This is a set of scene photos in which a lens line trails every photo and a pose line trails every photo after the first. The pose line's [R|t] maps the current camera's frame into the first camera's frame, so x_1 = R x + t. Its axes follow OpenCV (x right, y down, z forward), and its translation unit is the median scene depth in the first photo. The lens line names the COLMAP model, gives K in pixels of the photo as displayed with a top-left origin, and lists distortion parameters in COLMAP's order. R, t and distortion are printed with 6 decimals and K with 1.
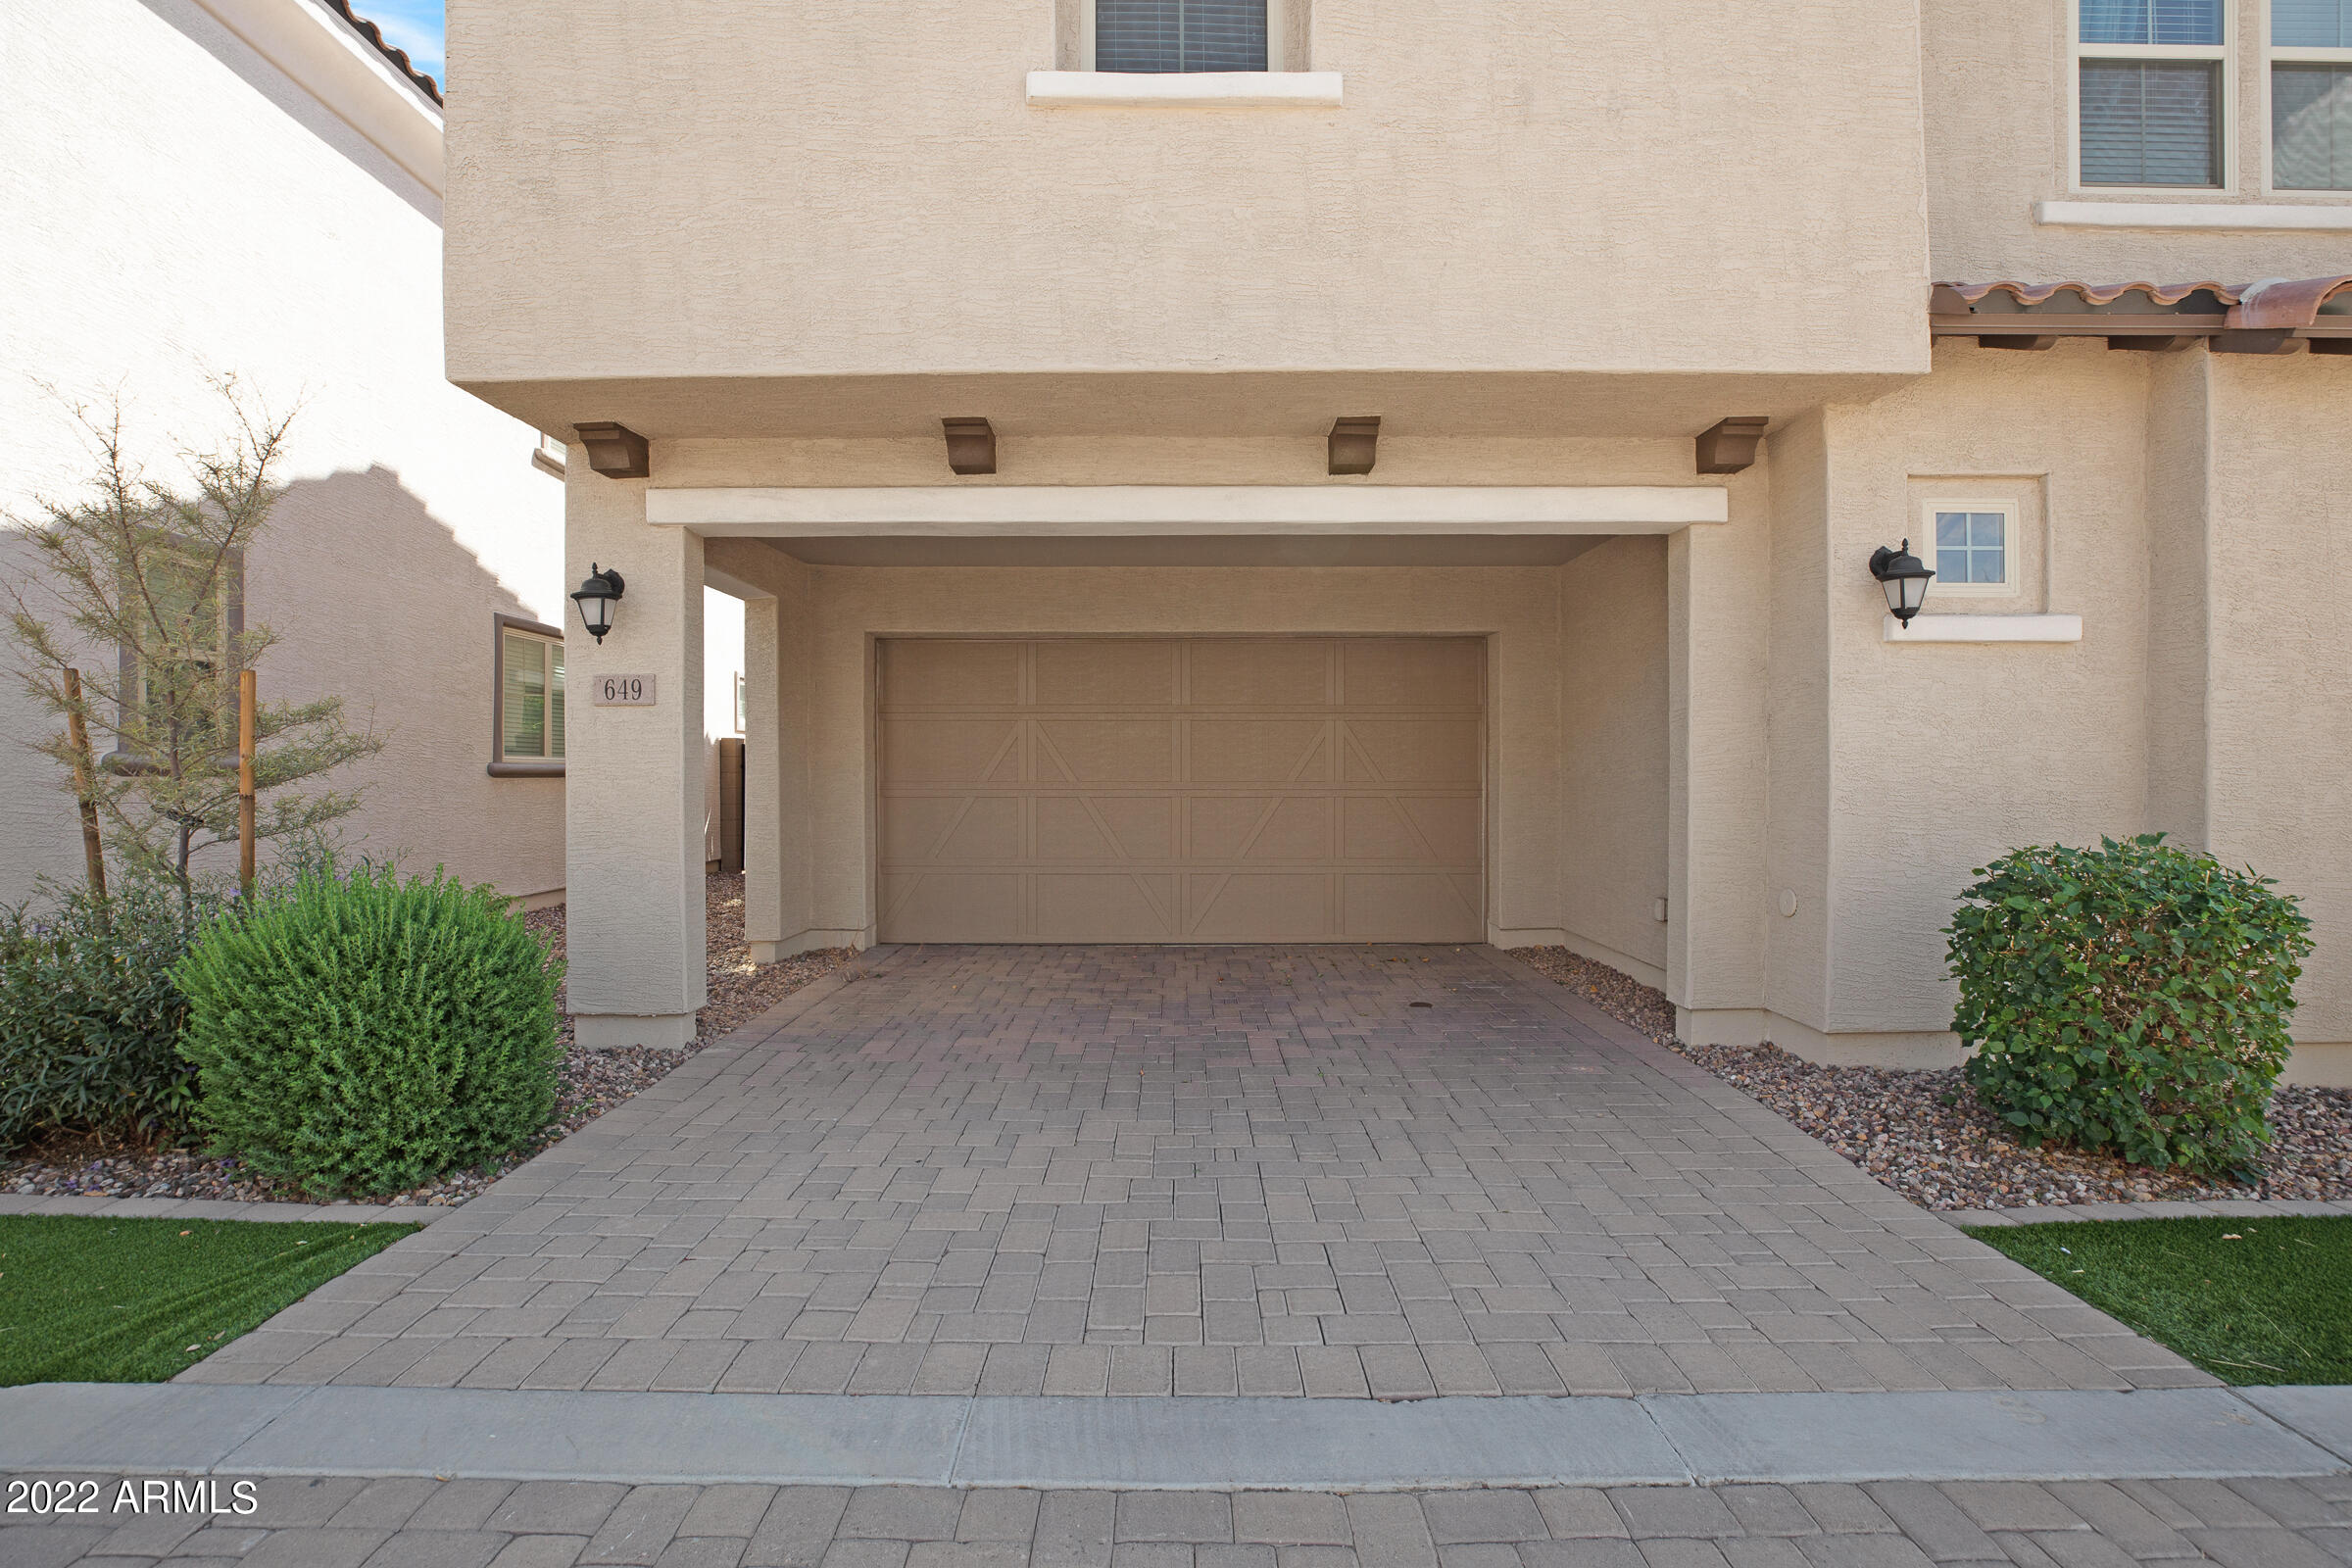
lens RADIAL K [[1096.4, 0, 1168.5], [0, 1096.4, 784.6], [0, 0, 1]] dist [-0.033686, 0.005723]
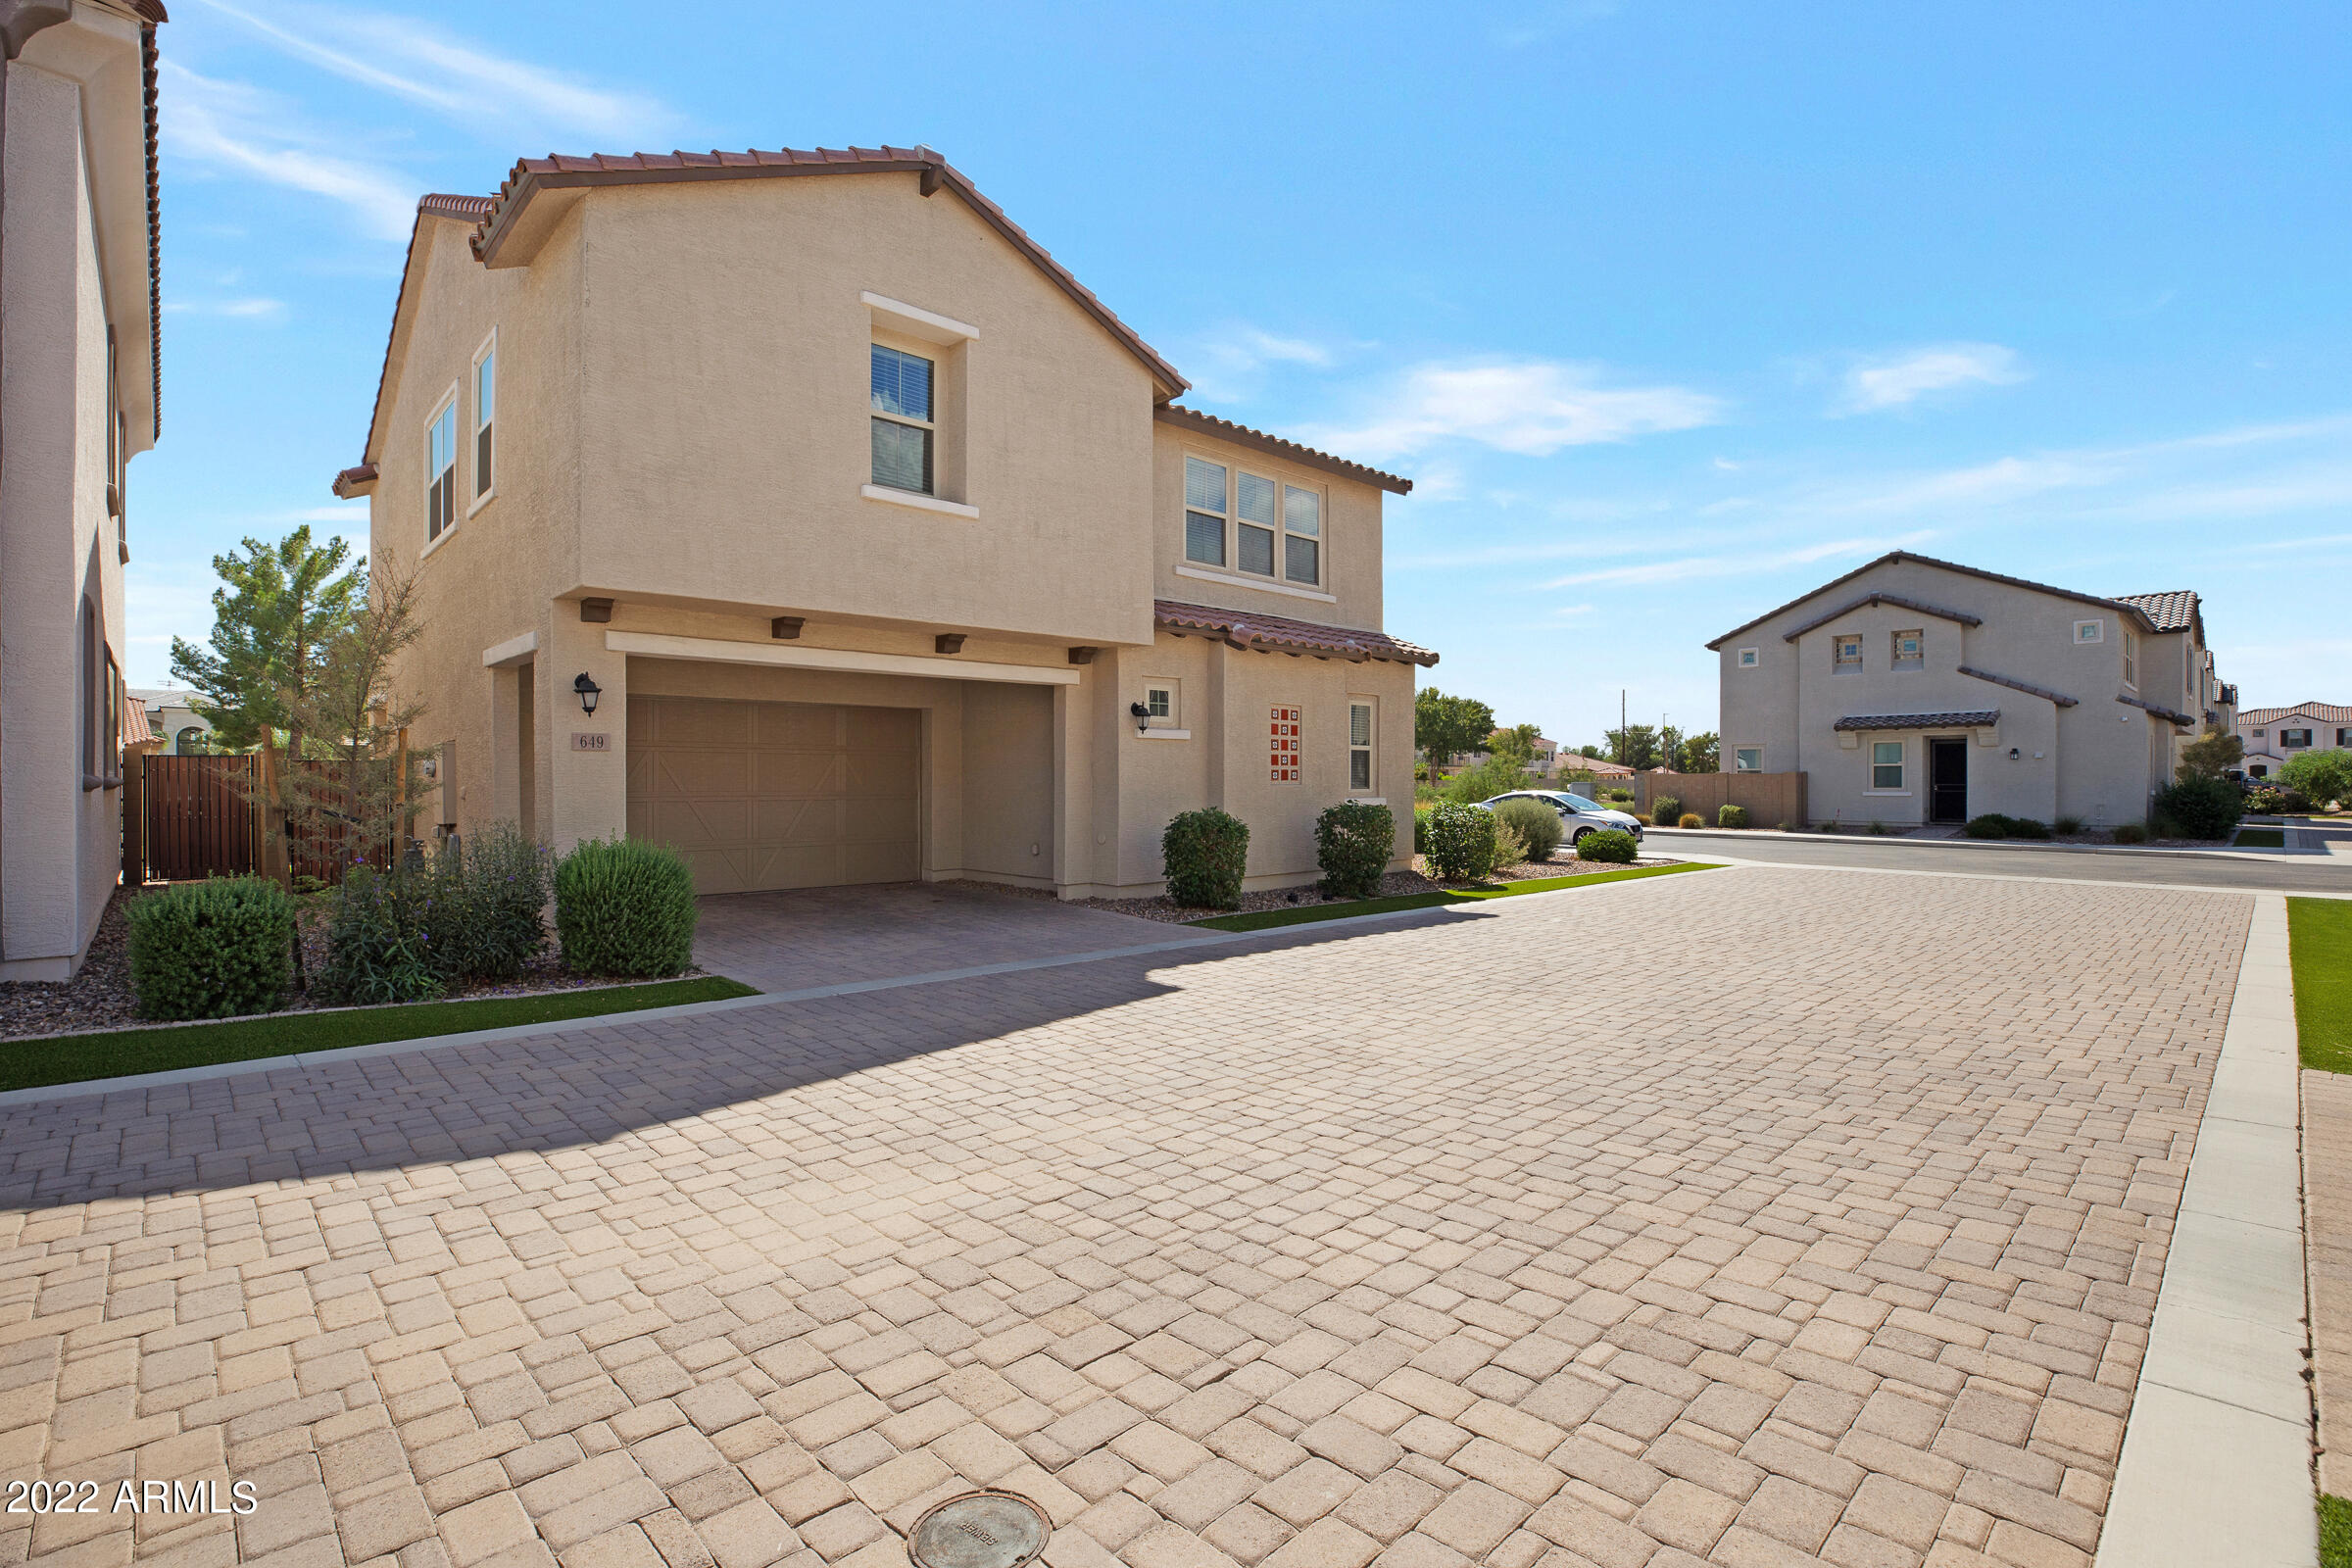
lens RADIAL K [[1096.4, 0, 1181.4], [0, 1096.4, 787.6], [0, 0, 1]] dist [-0.033686, 0.005723]
pose [[0.722673, -0.002737, 0.691185, -1.129548], [0.004258, 0.999991, -0.000492, -0.008039], [-0.691177, 0.003299, 0.722678, -1.037560]]
